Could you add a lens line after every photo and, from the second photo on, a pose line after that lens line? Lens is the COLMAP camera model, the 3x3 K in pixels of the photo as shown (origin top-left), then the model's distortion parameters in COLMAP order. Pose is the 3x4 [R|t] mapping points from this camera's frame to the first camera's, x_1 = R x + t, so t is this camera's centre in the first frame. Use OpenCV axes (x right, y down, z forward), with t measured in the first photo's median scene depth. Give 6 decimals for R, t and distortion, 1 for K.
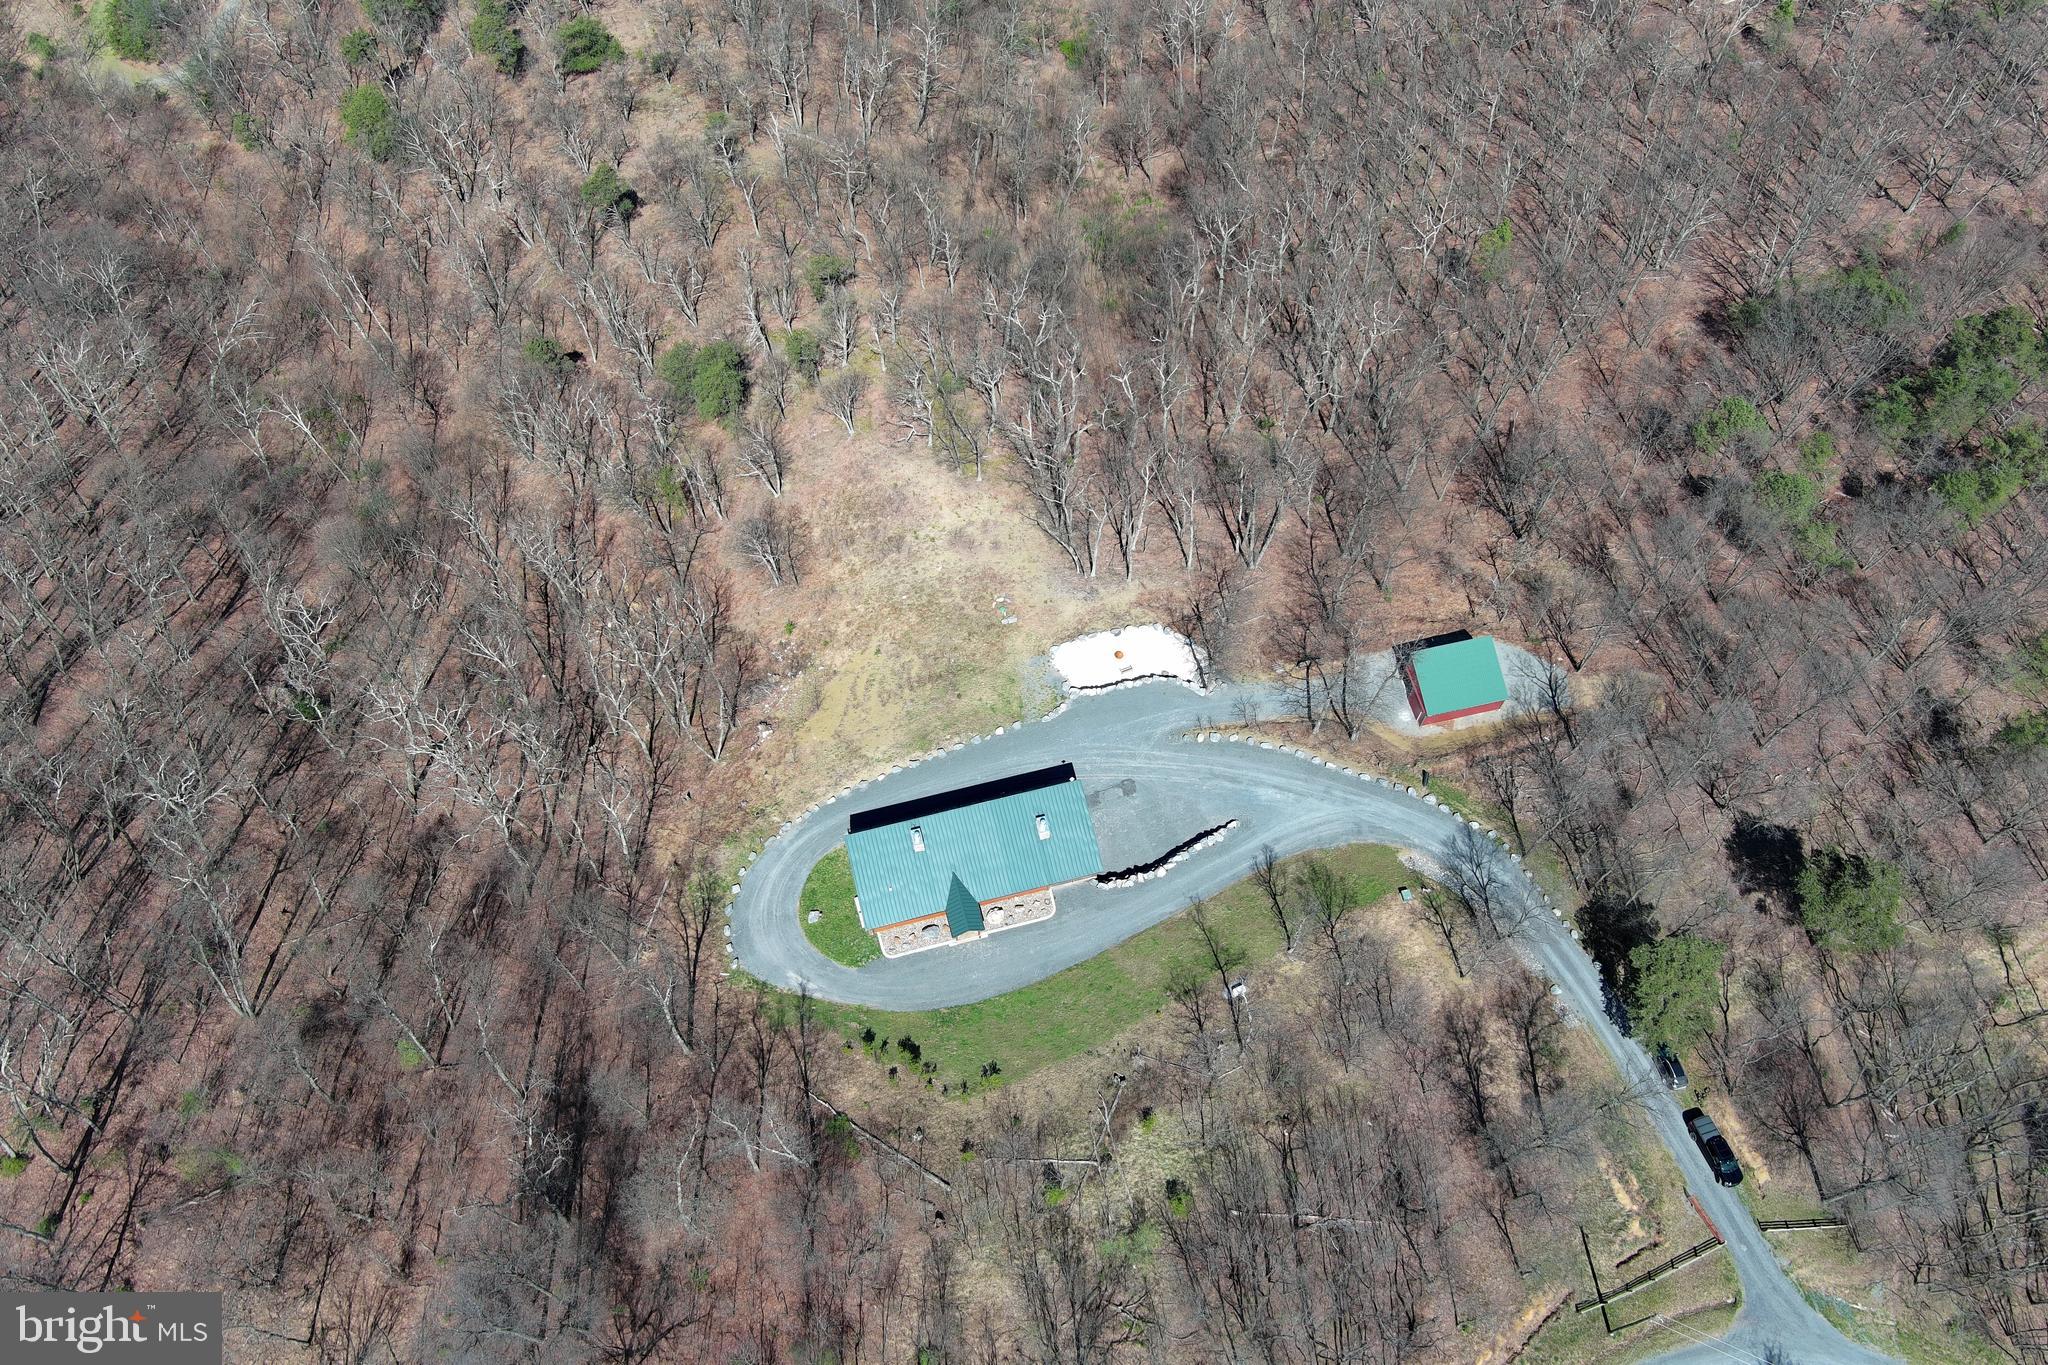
lens RADIAL K [[1588.6, 0, 1014.7], [0, 1588.6, 696.1], [0, 0, 1]] dist [0.019211, -0.014356]
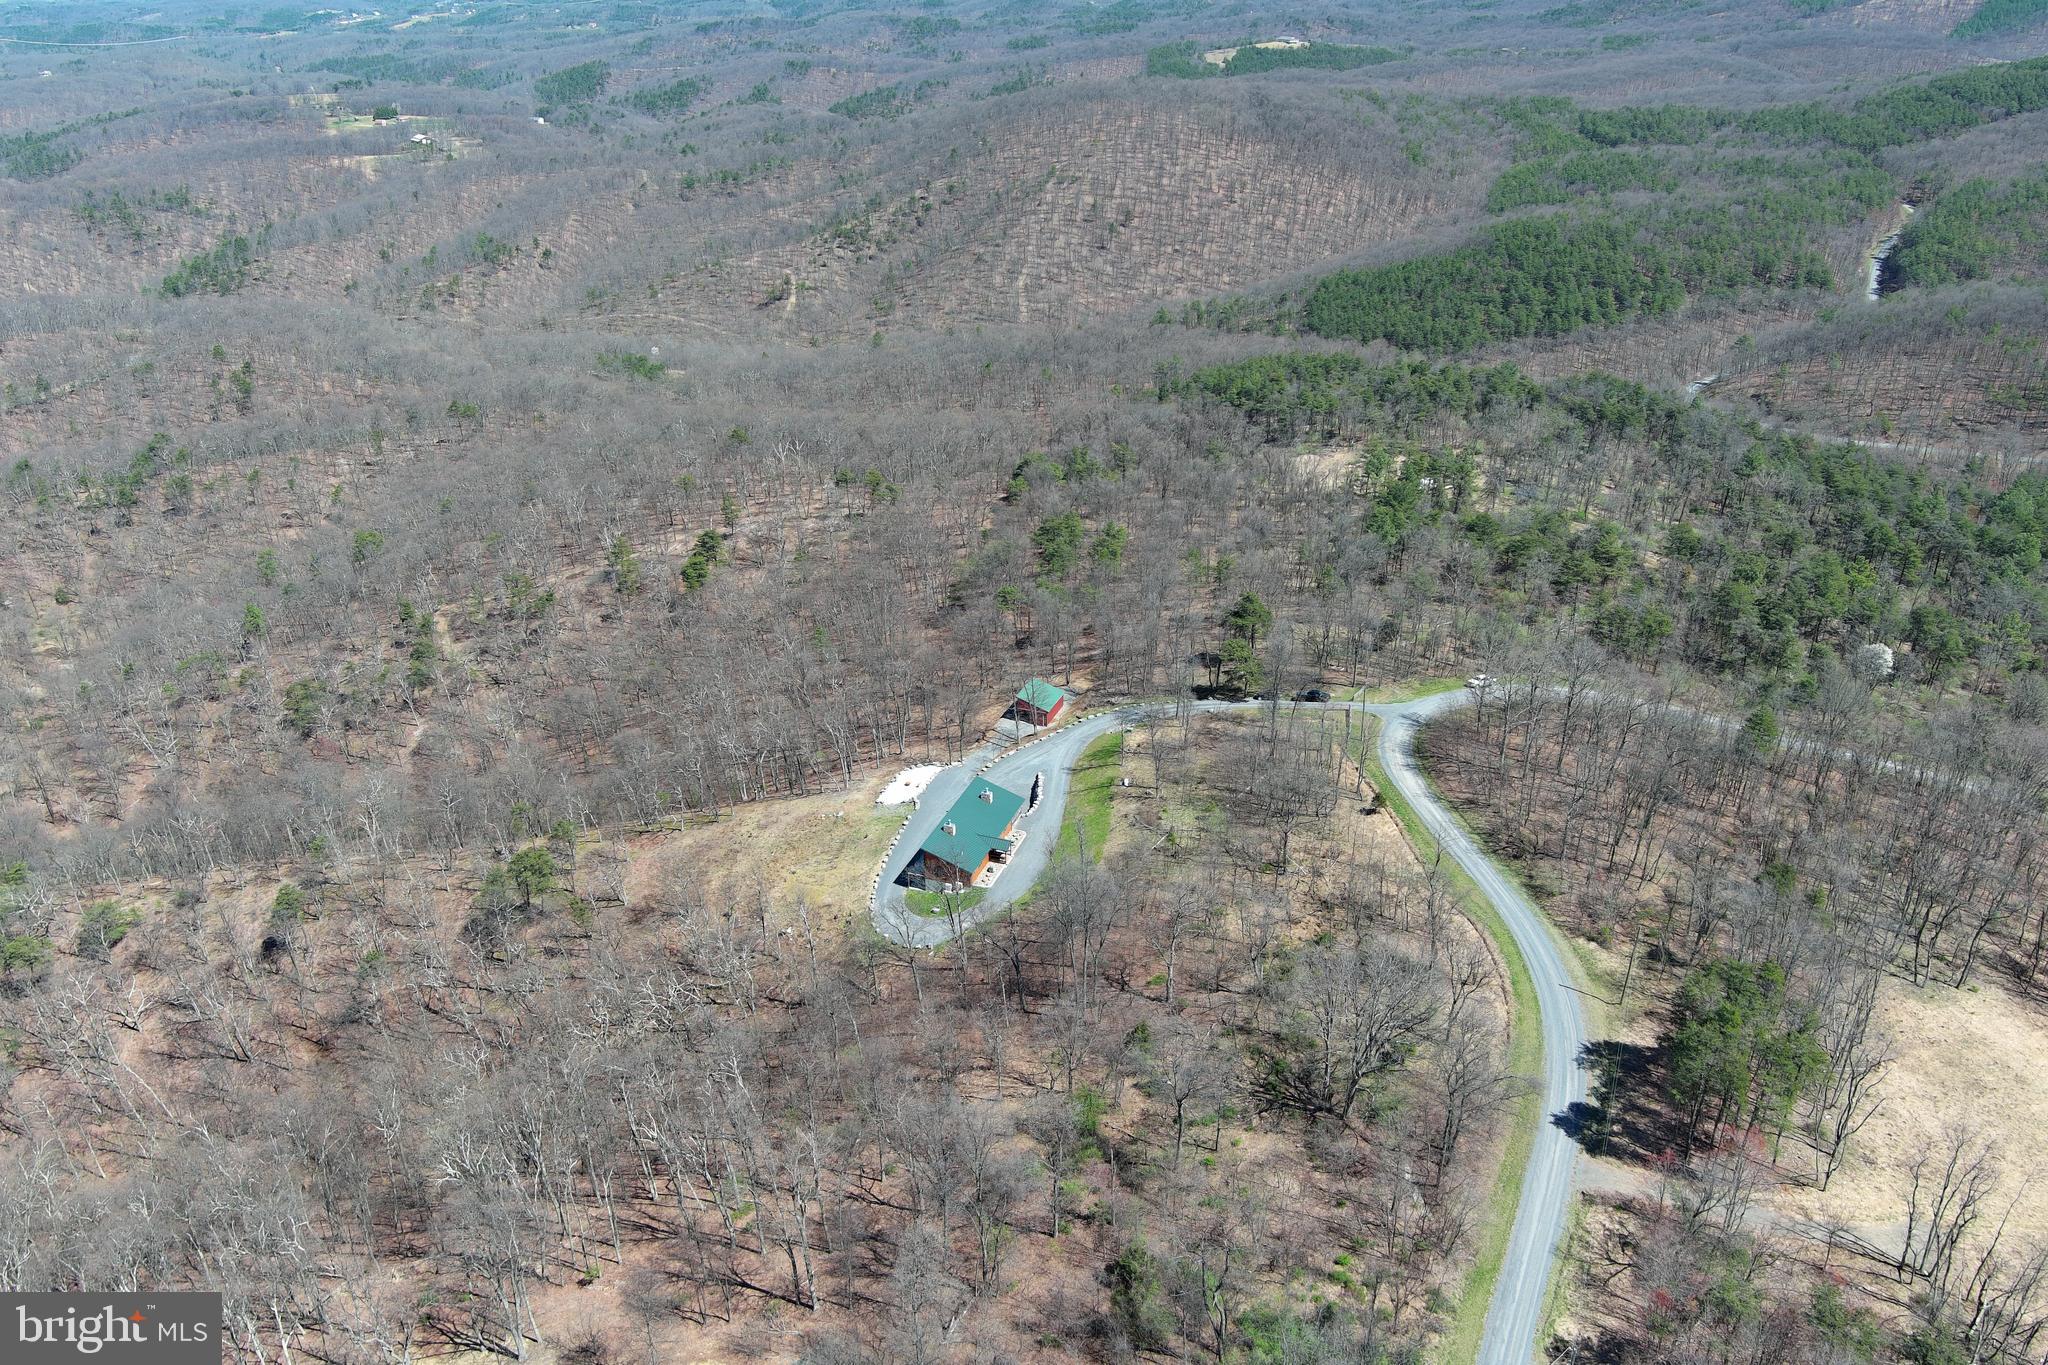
lens RADIAL K [[1588.6, 0, 1015.5], [0, 1588.6, 670.7], [0, 0, 1]] dist [0.019211, -0.014356]
pose [[0.577434, -0.368807, 0.728389, -1.153179], [0.733915, 0.625336, -0.265187, 0.471809], [-0.357685, 0.687703, 0.631764, -0.180294]]
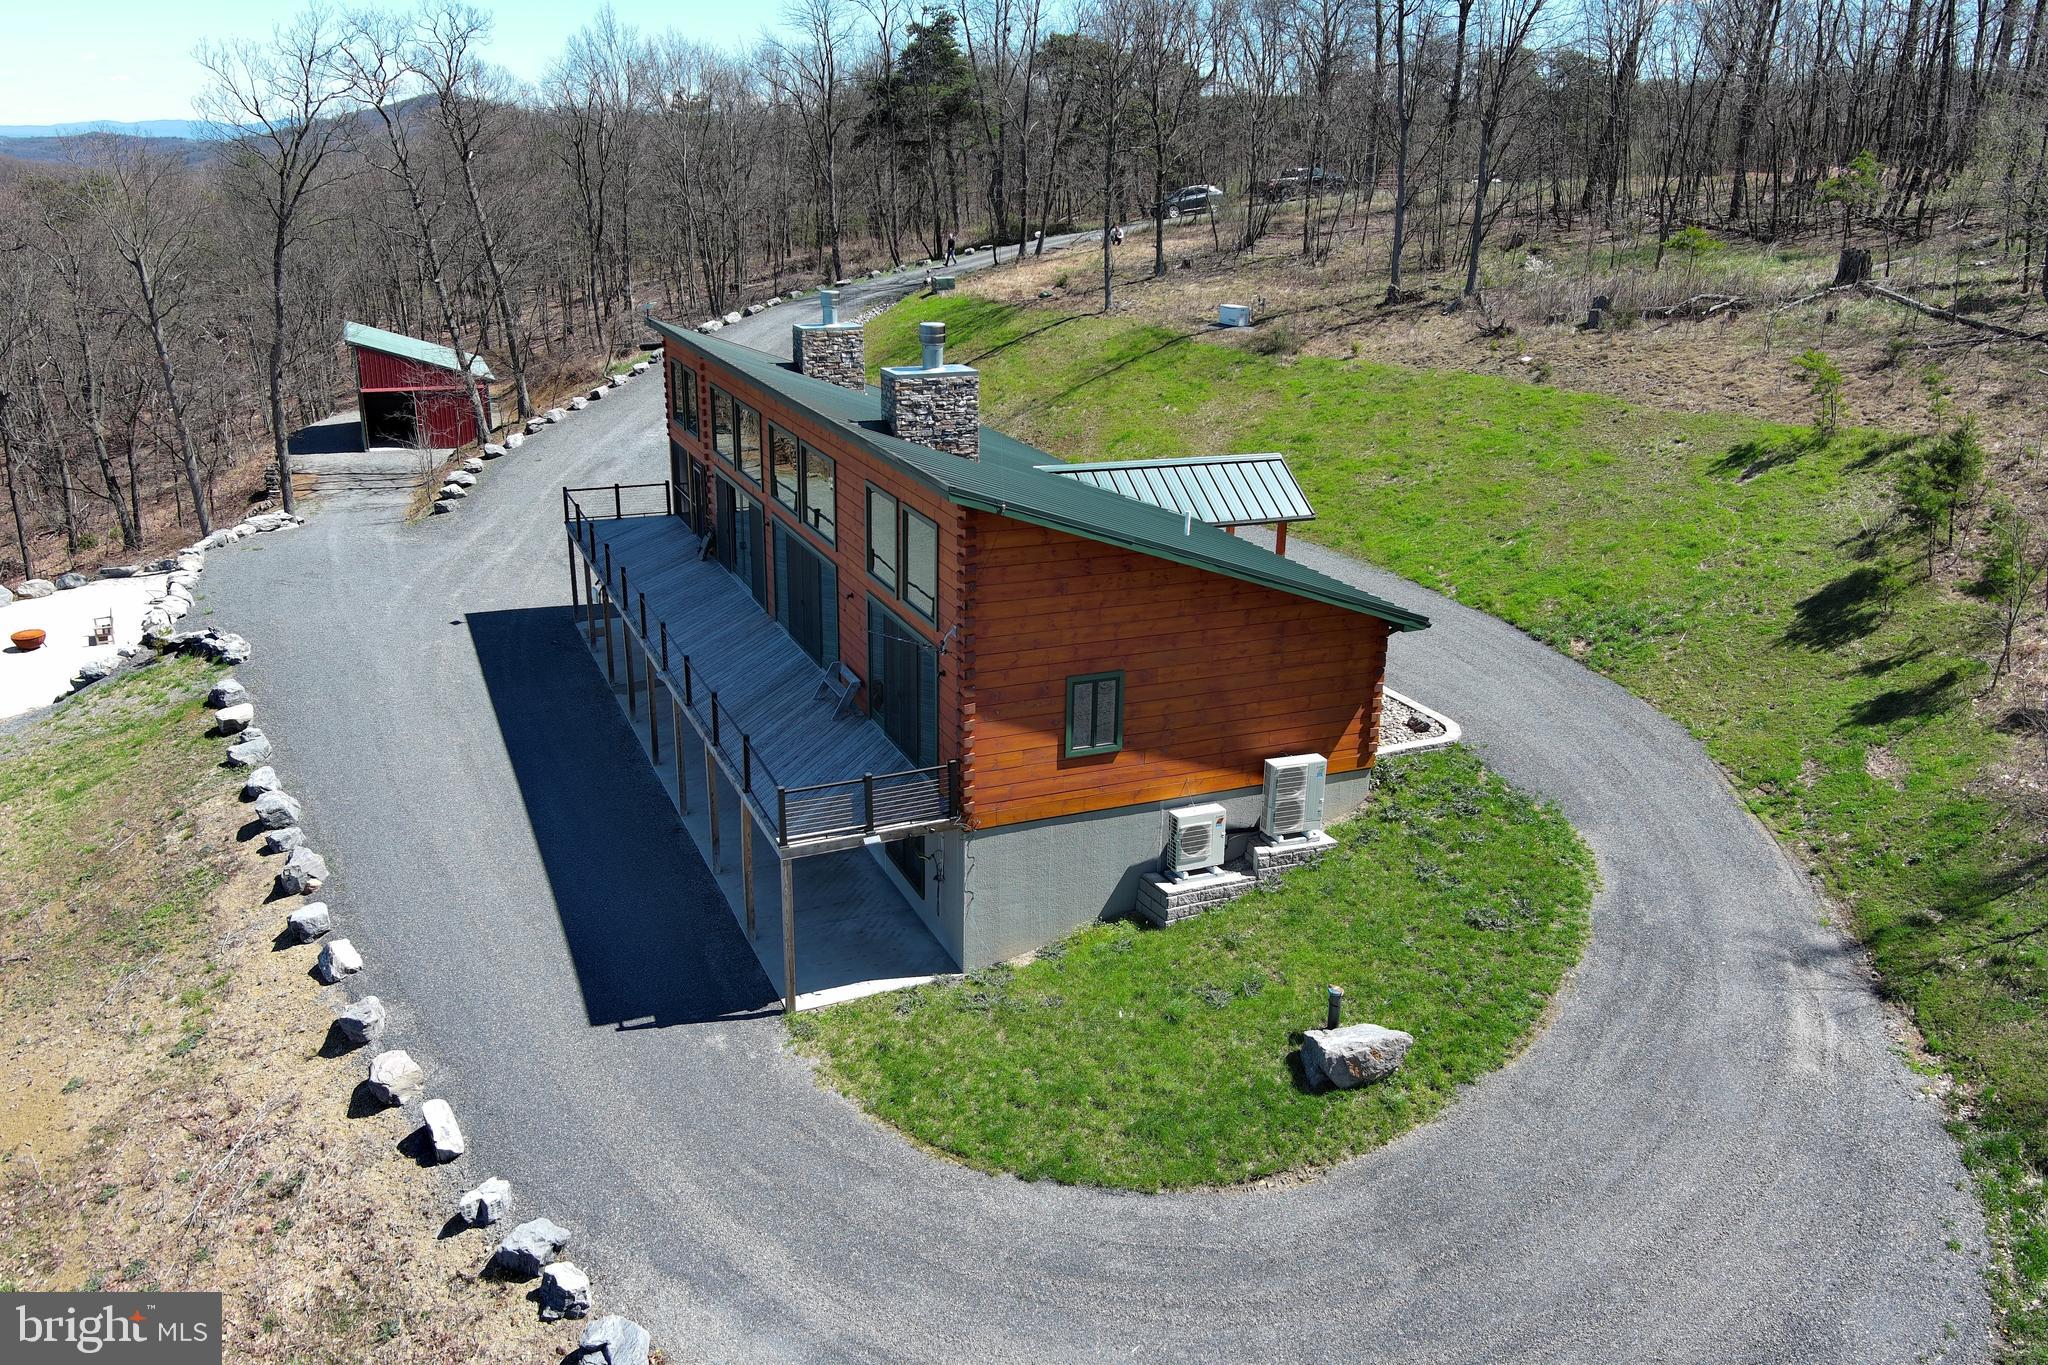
lens RADIAL K [[1588.6, 0, 1028.3], [0, 1588.6, 681.3], [0, 0, 1]] dist [0.019211, -0.014356]
pose [[-0.148981, -0.326437, 0.933404, -0.253169], [0.873029, 0.399847, 0.279181, 0.059152], [-0.464354, 0.856482, 0.225419, 0.969029]]
